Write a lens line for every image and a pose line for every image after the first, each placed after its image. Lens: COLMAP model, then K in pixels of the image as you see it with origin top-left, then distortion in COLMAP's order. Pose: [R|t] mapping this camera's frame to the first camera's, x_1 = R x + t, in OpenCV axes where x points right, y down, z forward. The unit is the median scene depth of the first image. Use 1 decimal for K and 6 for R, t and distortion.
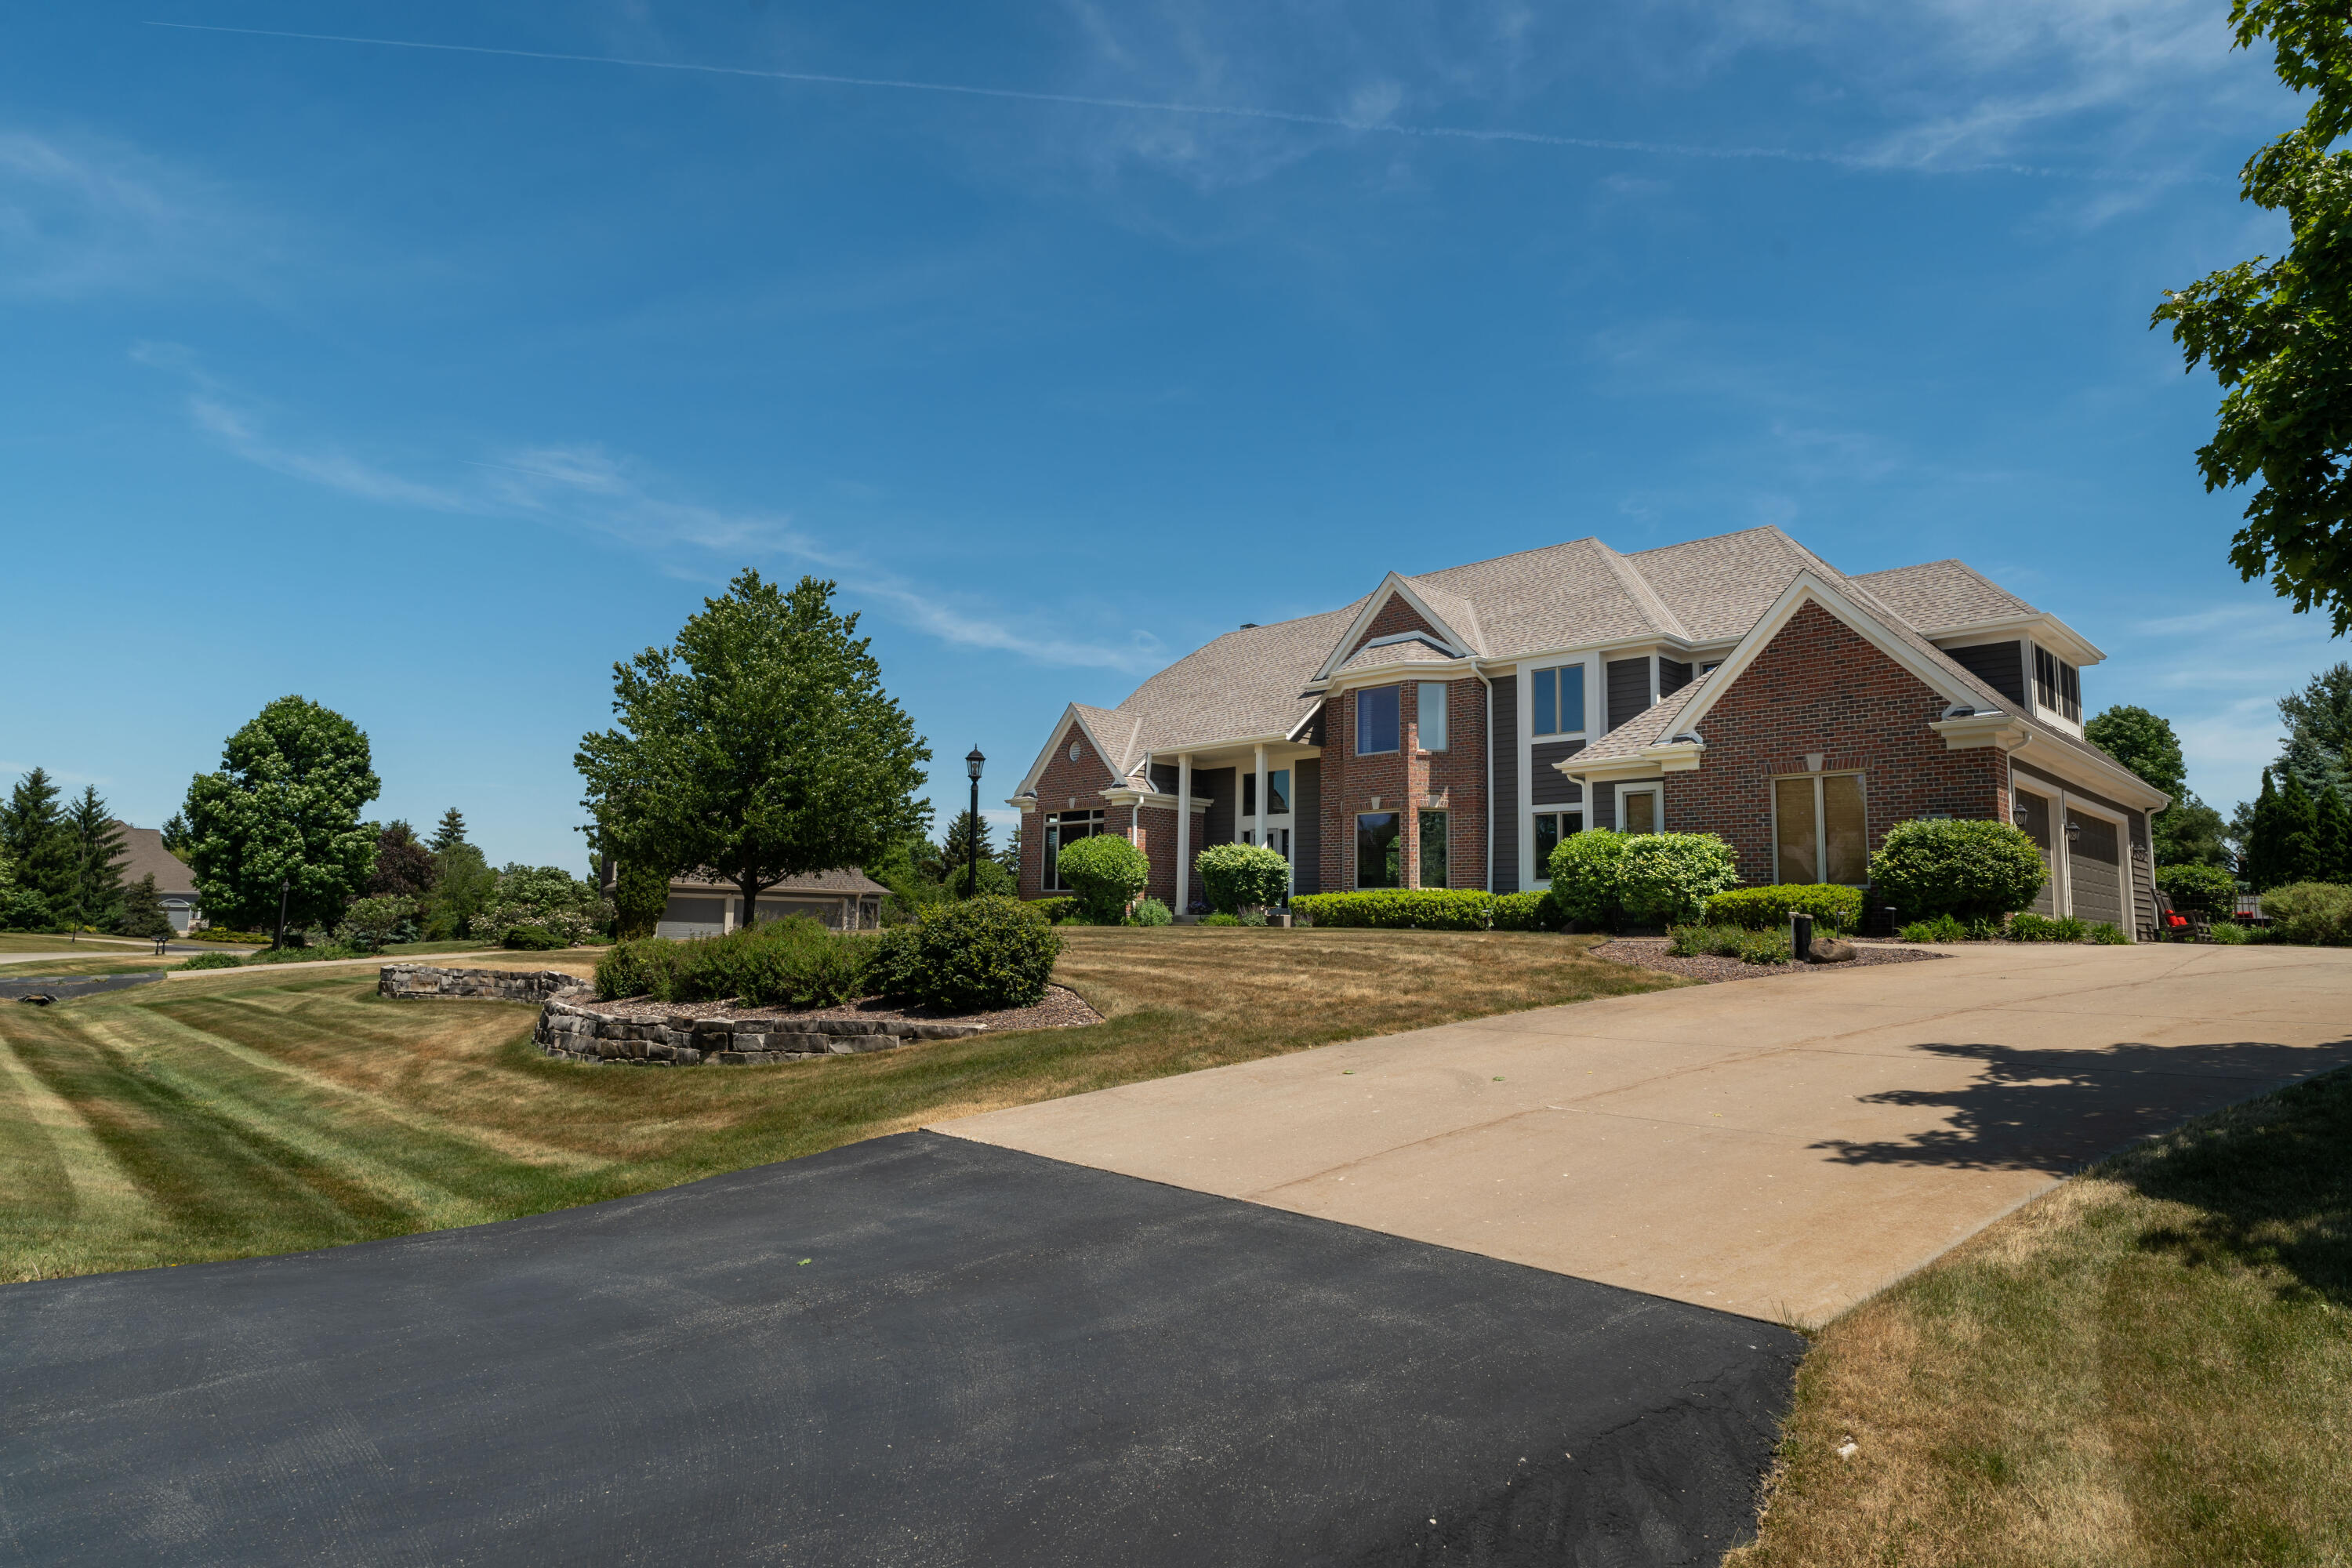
lens RADIAL K [[1361.2, 0, 1164.6], [0, 1361.2, 765.2], [0, 0, 1]] dist [-0.009583, 0.006662]
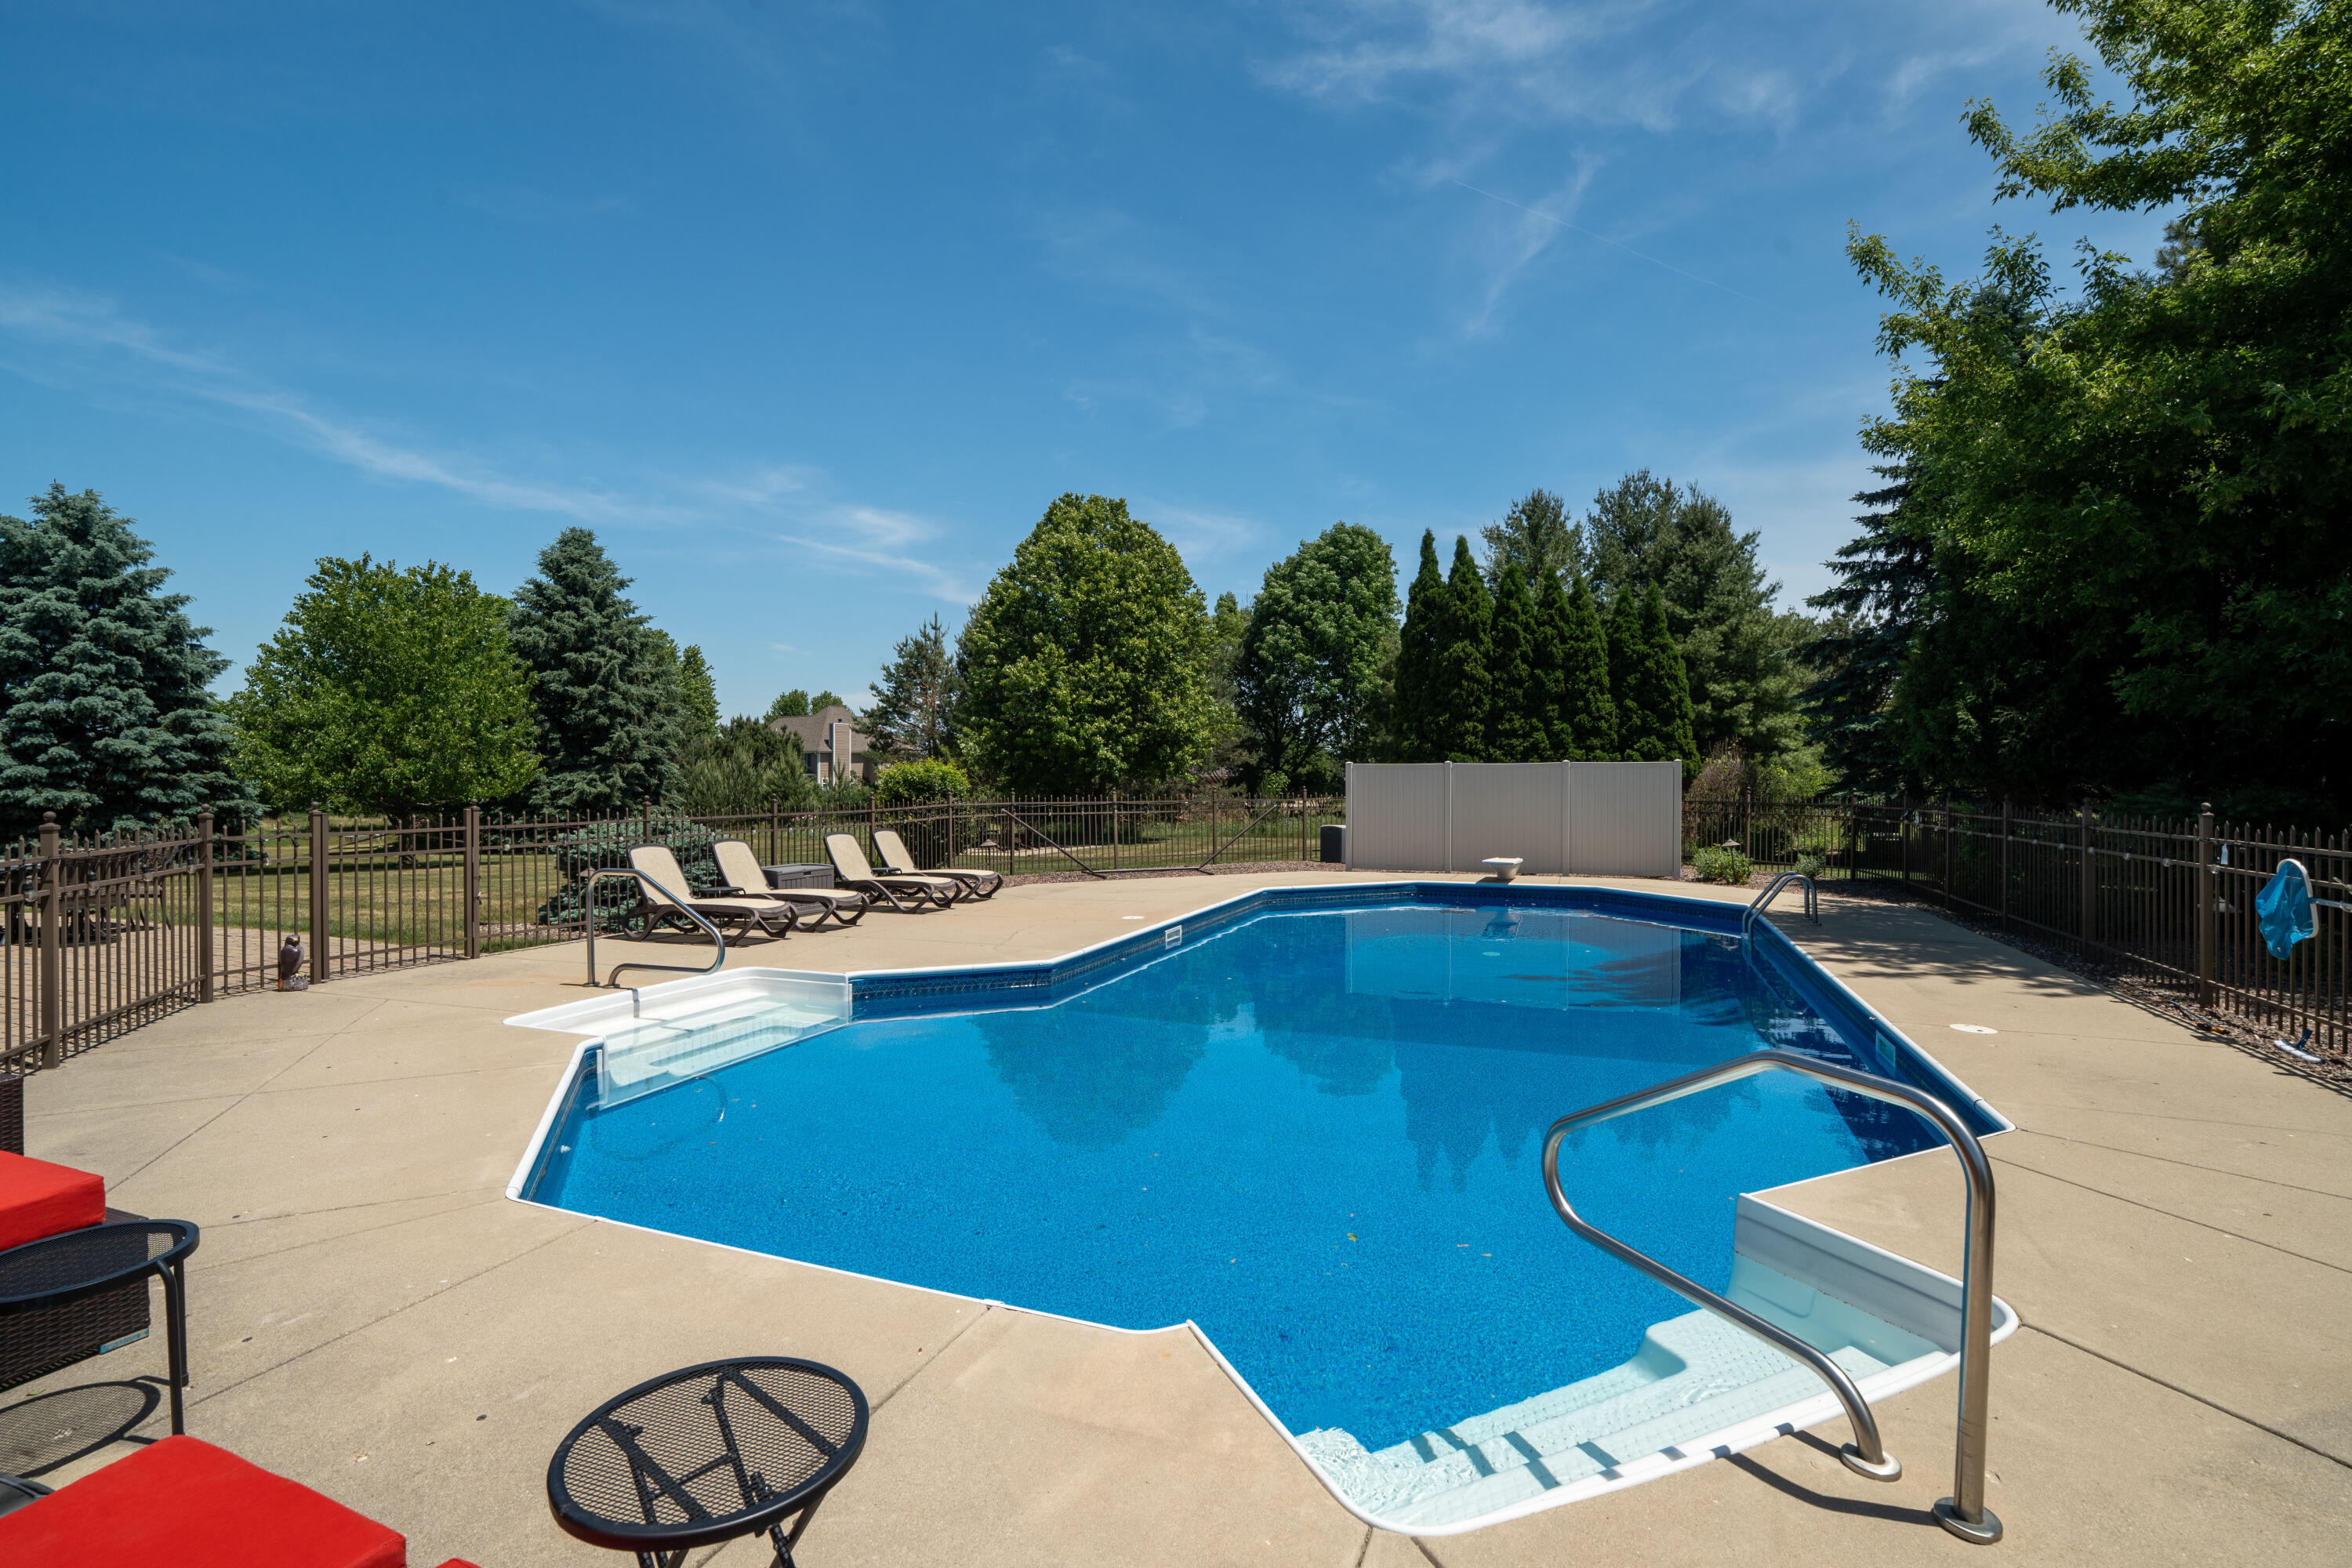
lens RADIAL K [[1083.6, 0, 1190.8], [0, 1083.6, 808.7], [0, 0, 1]] dist [-0.038772, 0.010345]
pose [[0.926005, -0.027597, 0.376500, 1.096928], [-0.033002, 0.987588, 0.153558, 0.101704], [-0.376065, -0.154621, 0.913601, 1.221088]]
